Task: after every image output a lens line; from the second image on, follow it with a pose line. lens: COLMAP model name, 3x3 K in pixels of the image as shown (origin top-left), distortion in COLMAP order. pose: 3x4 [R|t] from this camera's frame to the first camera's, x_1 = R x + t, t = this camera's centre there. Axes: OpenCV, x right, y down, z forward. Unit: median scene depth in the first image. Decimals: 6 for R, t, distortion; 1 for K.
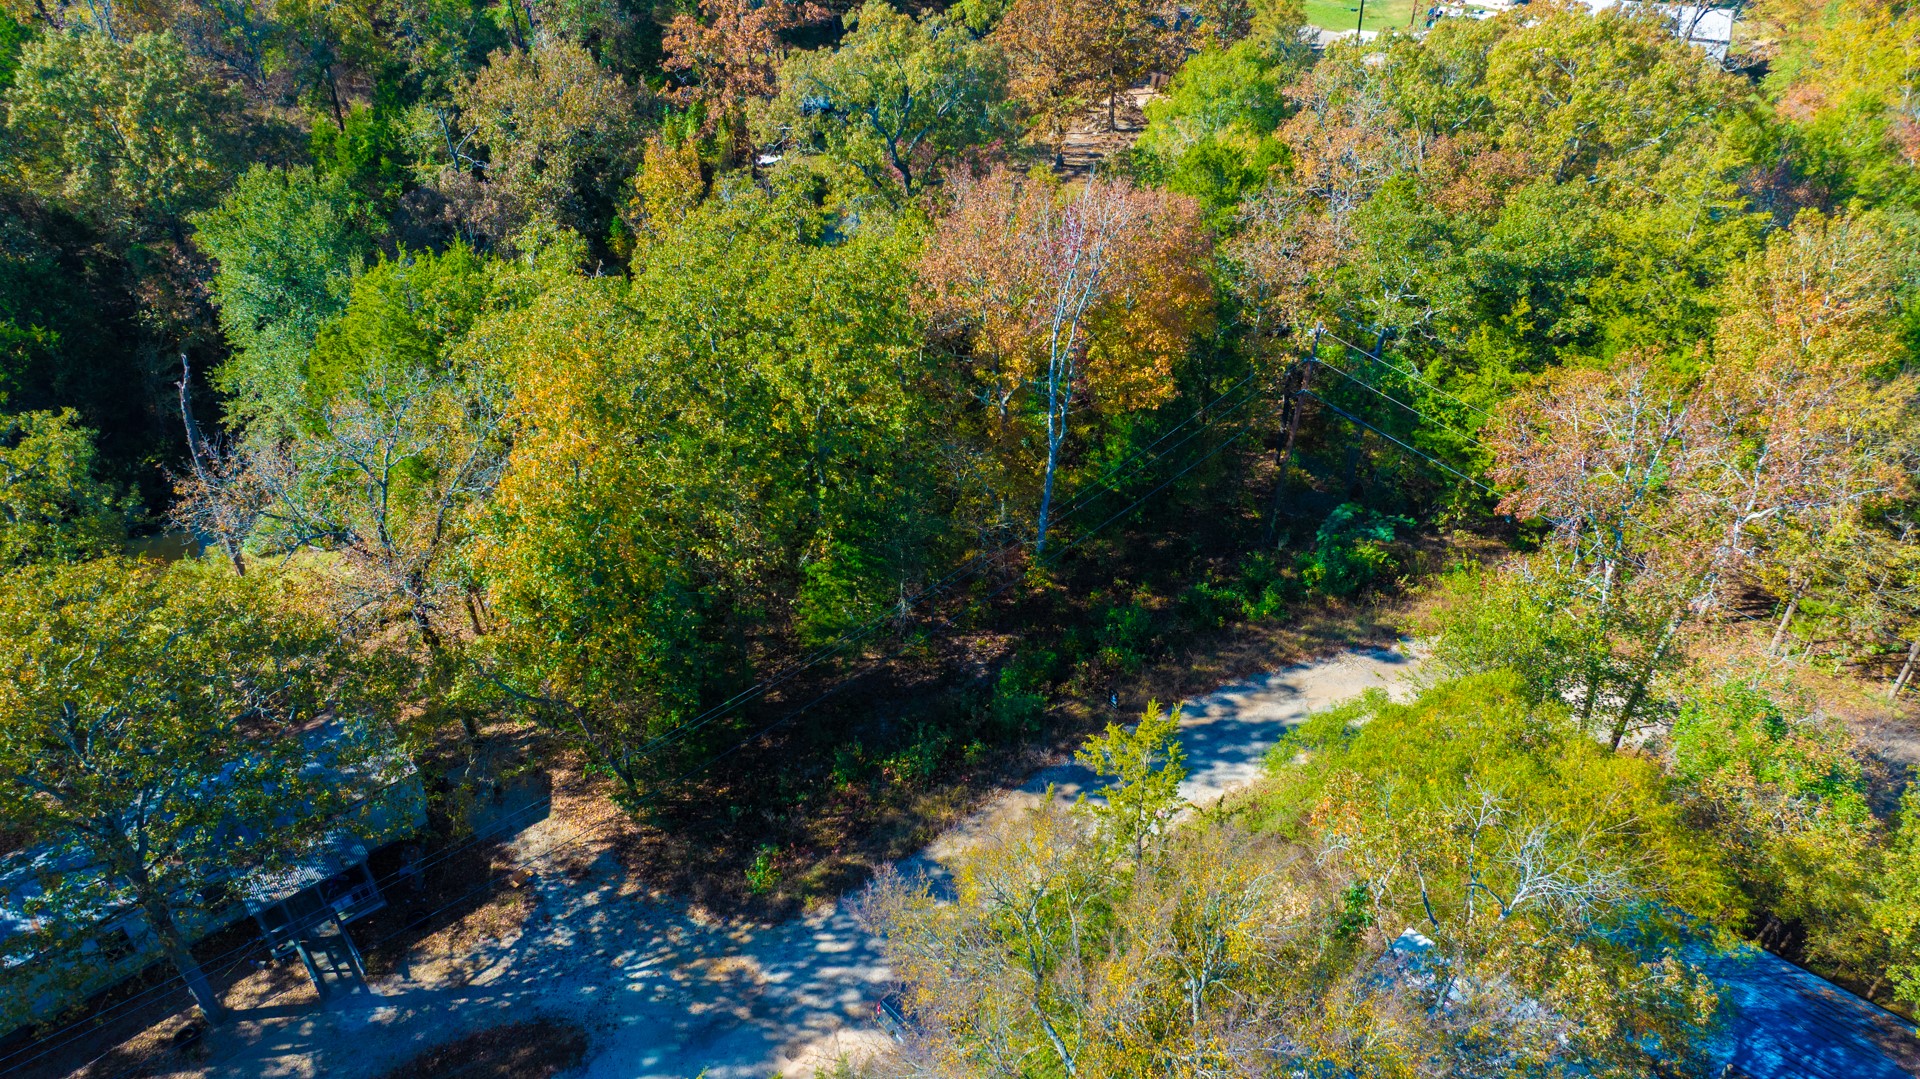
lens RADIAL K [[1353.5, 0, 955.6], [0, 1353.5, 532.7], [0, 0, 1]] dist [-0.027964, 0.017059]
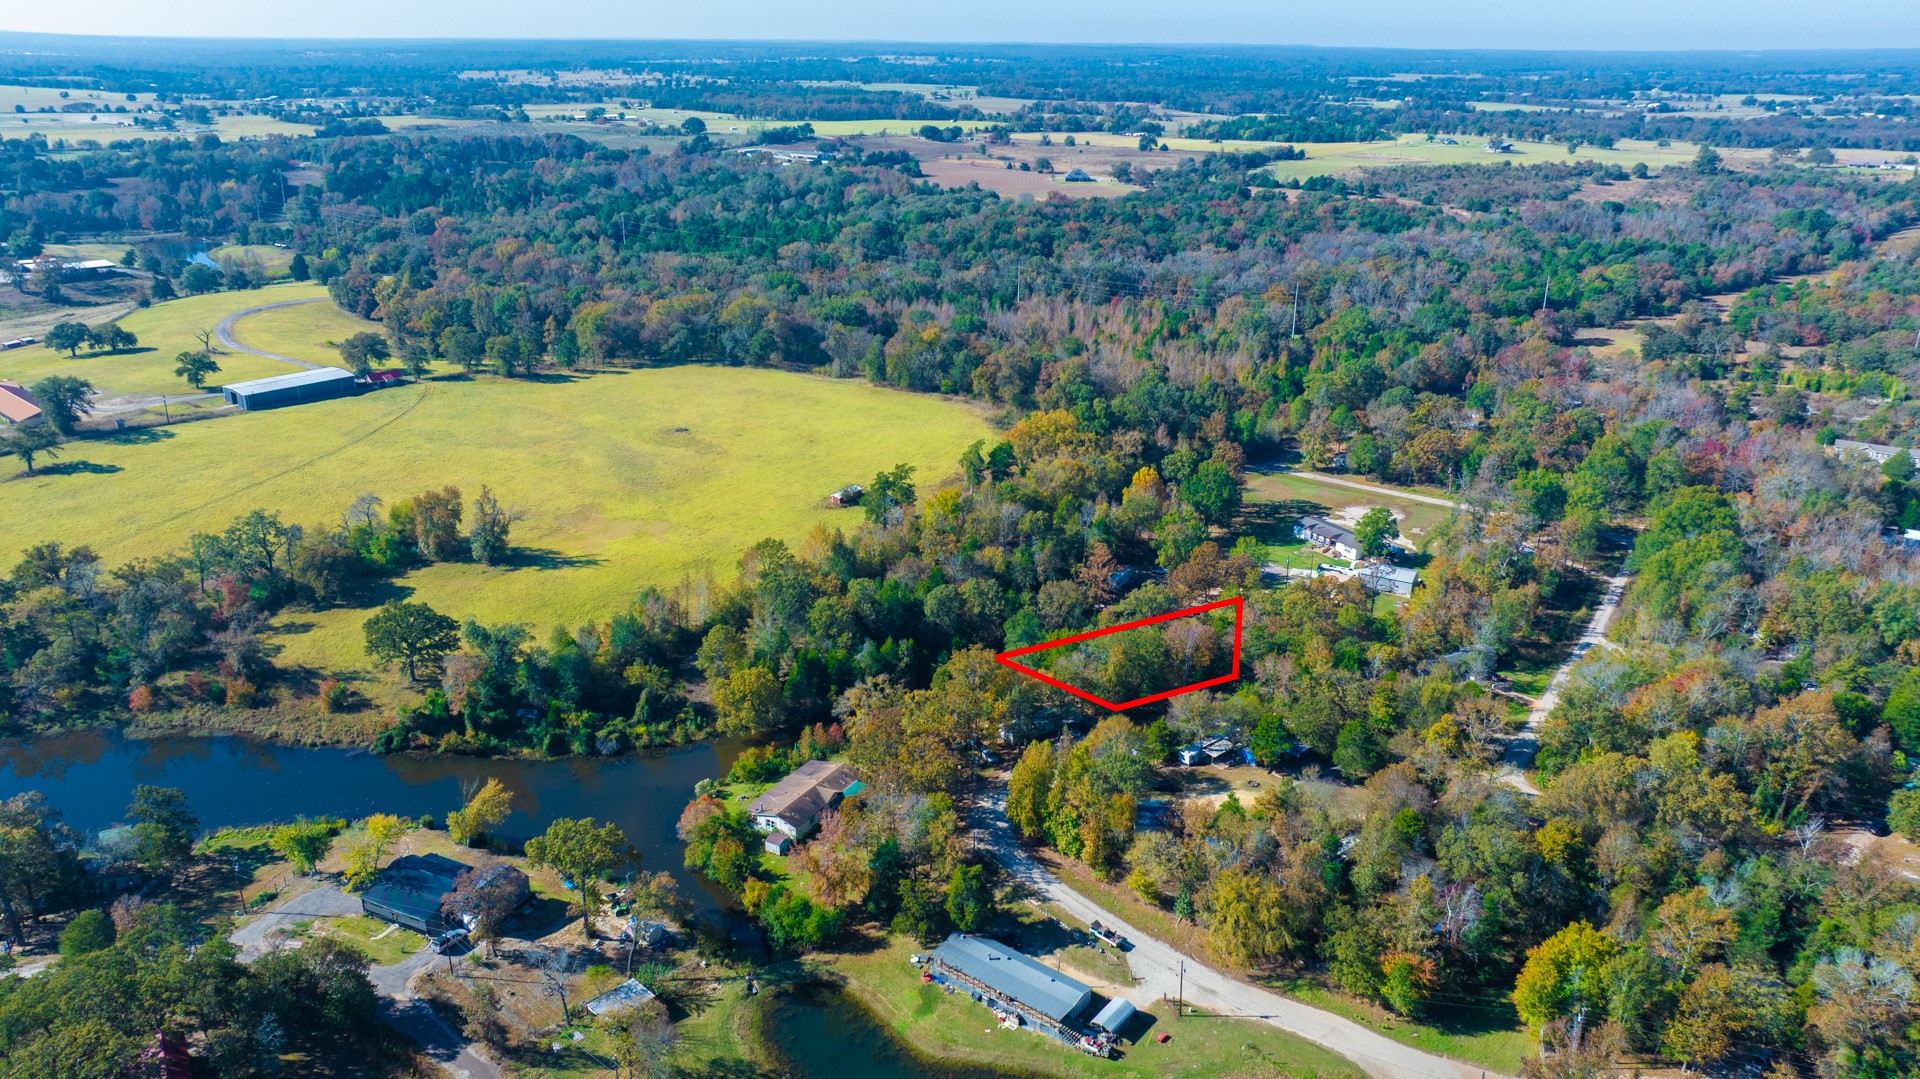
lens RADIAL K [[1393.0, 0, 959.2], [0, 1393.0, 539.7], [0, 0, 1]] dist [0.000455, 0.000013]
pose [[0.994852, 0.050603, -0.087797, -0.418110], [-0.072762, 0.959731, -0.271335, 1.147783], [0.070531, 0.276327, 0.958472, -5.159852]]
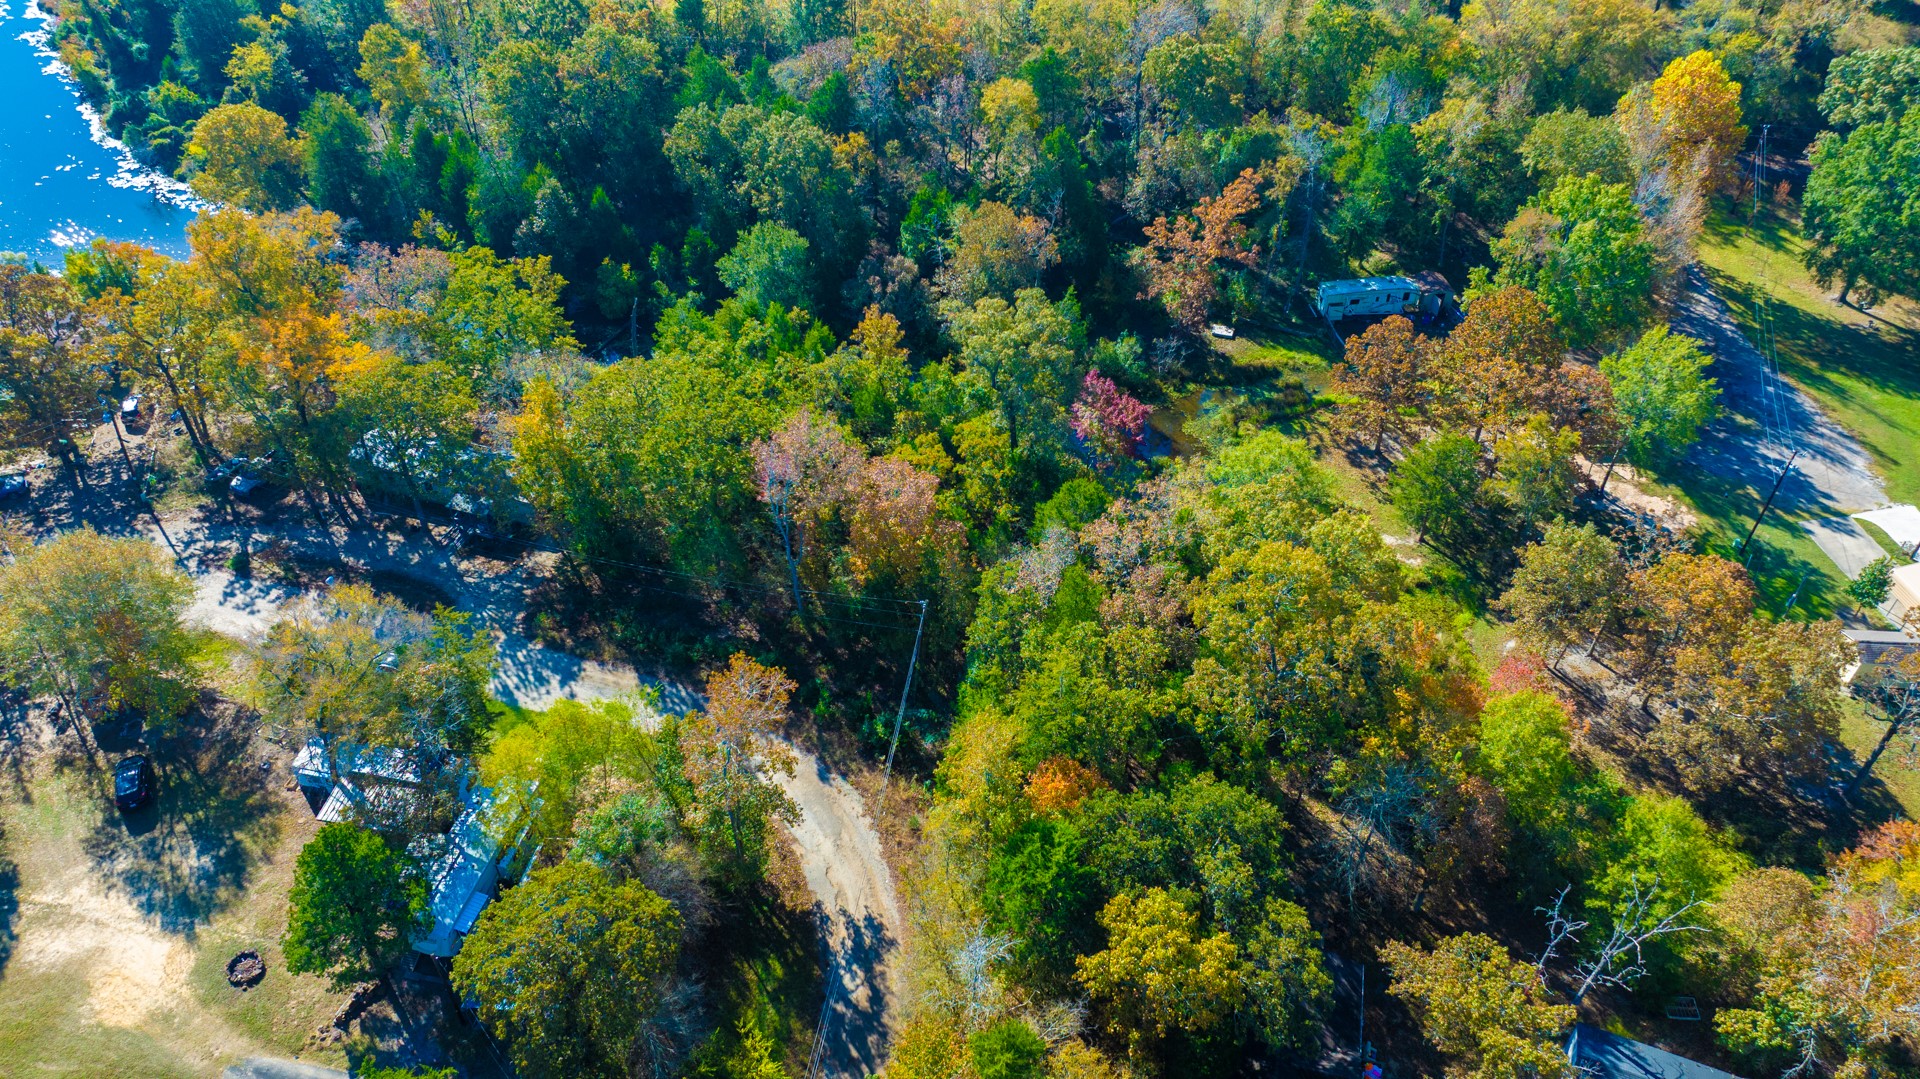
lens RADIAL K [[1353.5, 0, 960.2], [0, 1353.5, 539.8], [0, 0, 1]] dist [-0.027964, 0.017059]
pose [[0.535014, 0.570613, -0.623025, 1.443979], [-0.514818, 0.804908, 0.295103, -0.817009], [0.669867, 0.162861, 0.724399, -0.189605]]
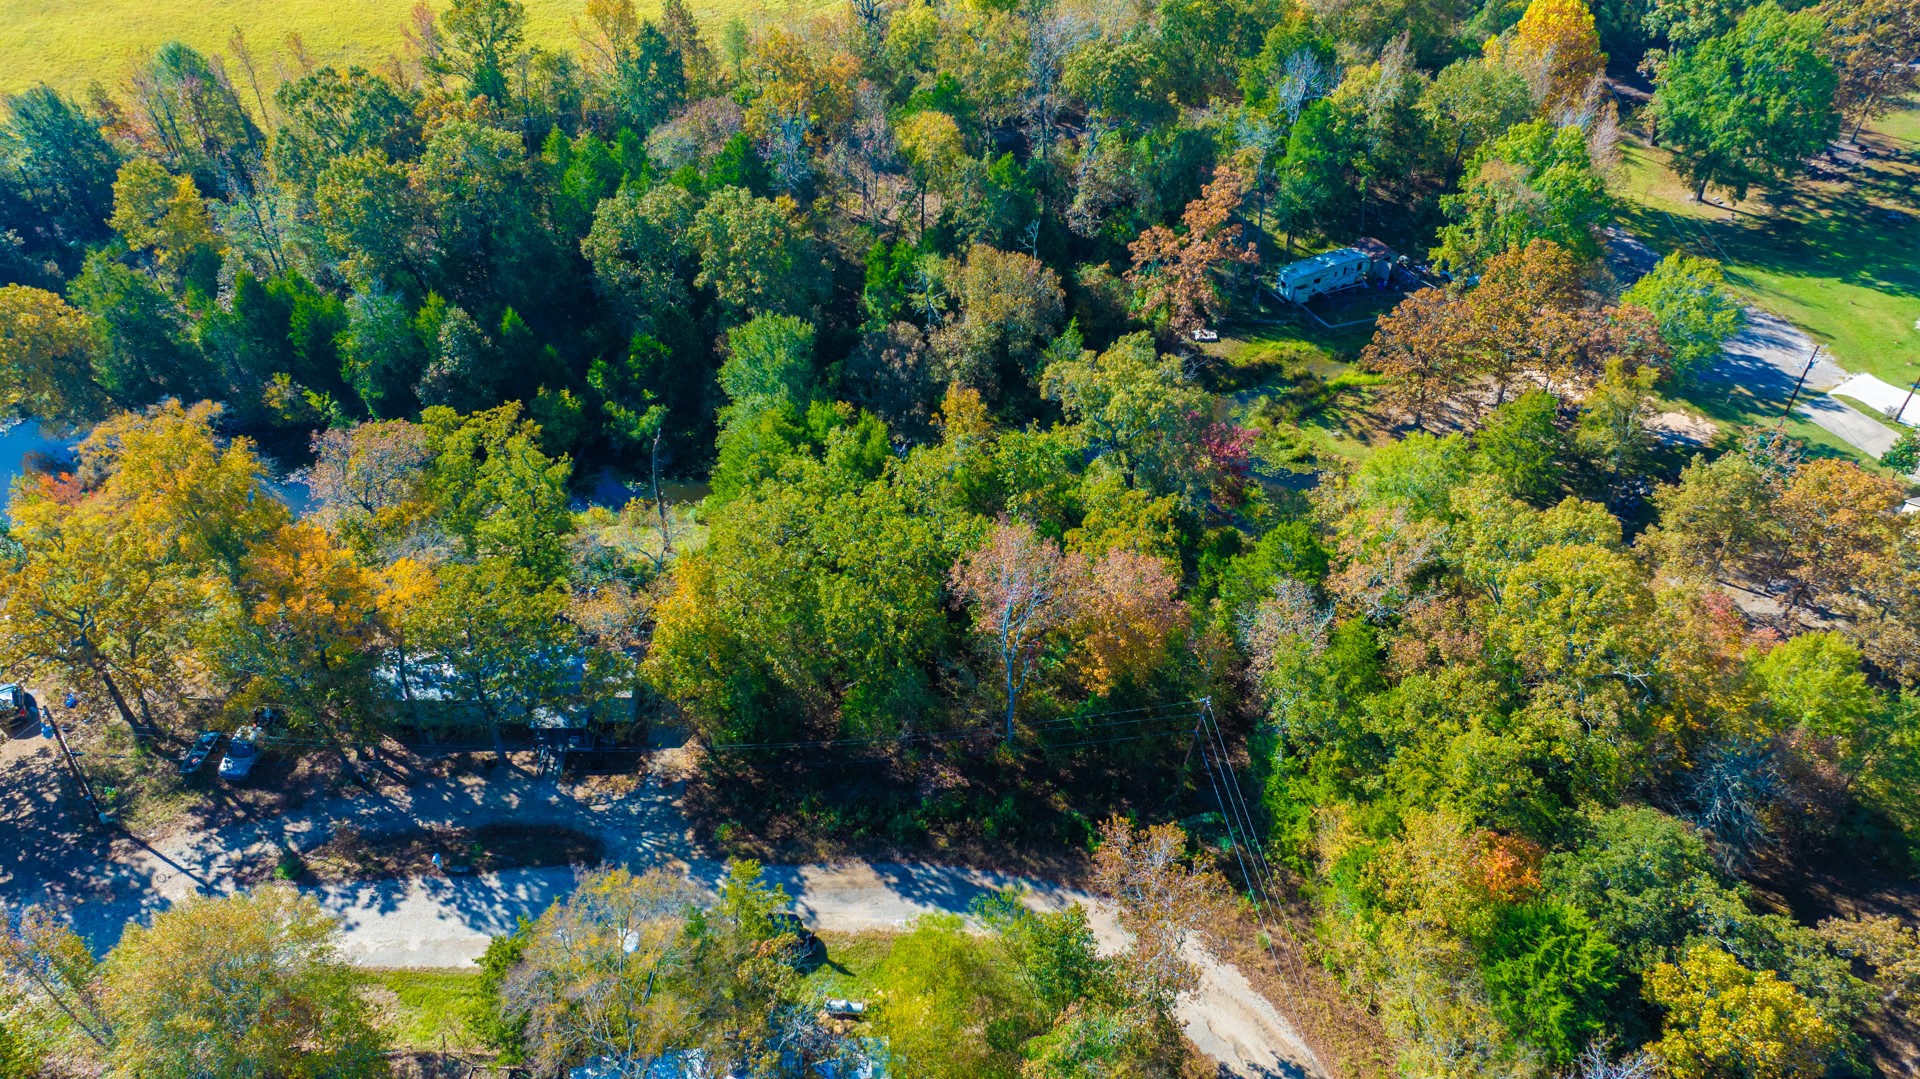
lens RADIAL K [[1353.5, 0, 965.7], [0, 1353.5, 531.7], [0, 0, 1]] dist [-0.027964, 0.017059]
pose [[0.789318, 0.410906, -0.456217, 0.749582], [-0.374706, 0.911006, 0.172232, -0.538750], [0.486387, 0.035001, 0.873042, -0.470245]]
